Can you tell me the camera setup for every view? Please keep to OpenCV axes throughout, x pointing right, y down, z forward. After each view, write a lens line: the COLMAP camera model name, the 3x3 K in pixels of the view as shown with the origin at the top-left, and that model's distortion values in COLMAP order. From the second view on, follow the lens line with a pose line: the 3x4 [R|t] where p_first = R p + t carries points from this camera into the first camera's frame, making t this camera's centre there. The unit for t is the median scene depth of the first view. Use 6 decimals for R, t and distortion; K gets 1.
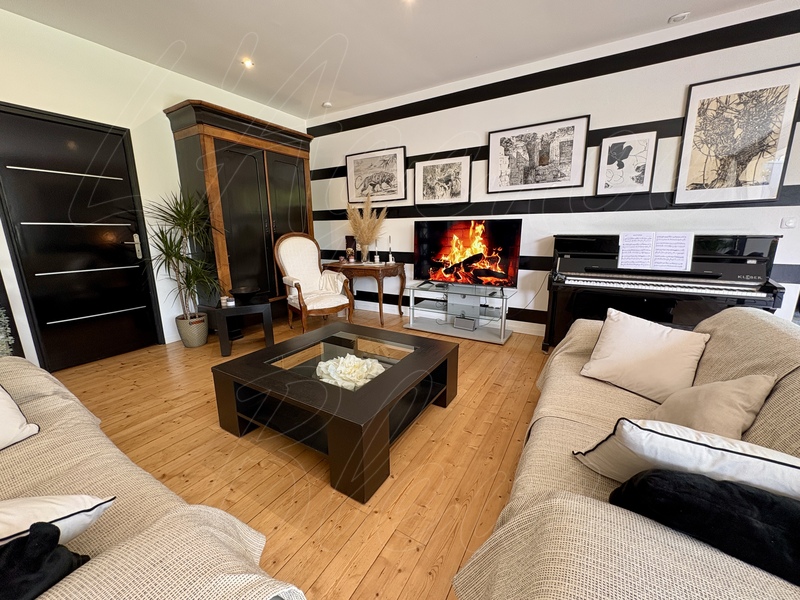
lens RADIAL K [[319.8, 0, 396.4], [0, 319.8, 299.2], [0, 0, 1]] dist [-0.003301, 0.000497]
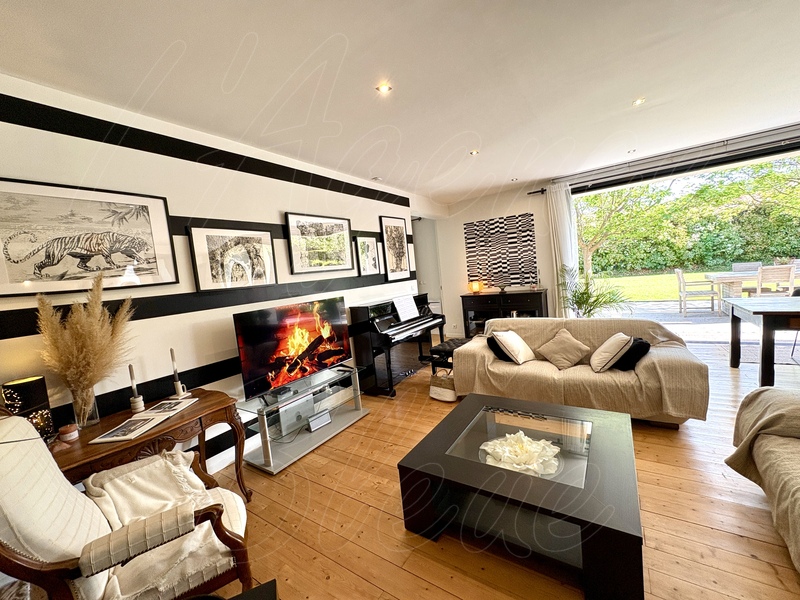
lens RADIAL K [[319.8, 0, 397.0], [0, 319.8, 300.6], [0, 0, 1]] dist [-0.003301, 0.000497]
pose [[0.048835, -0.076219, 0.995894, -0.609016], [0.313286, 0.947936, 0.057186, -0.212558], [-0.948402, 0.309207, 0.070171, 0.658840]]
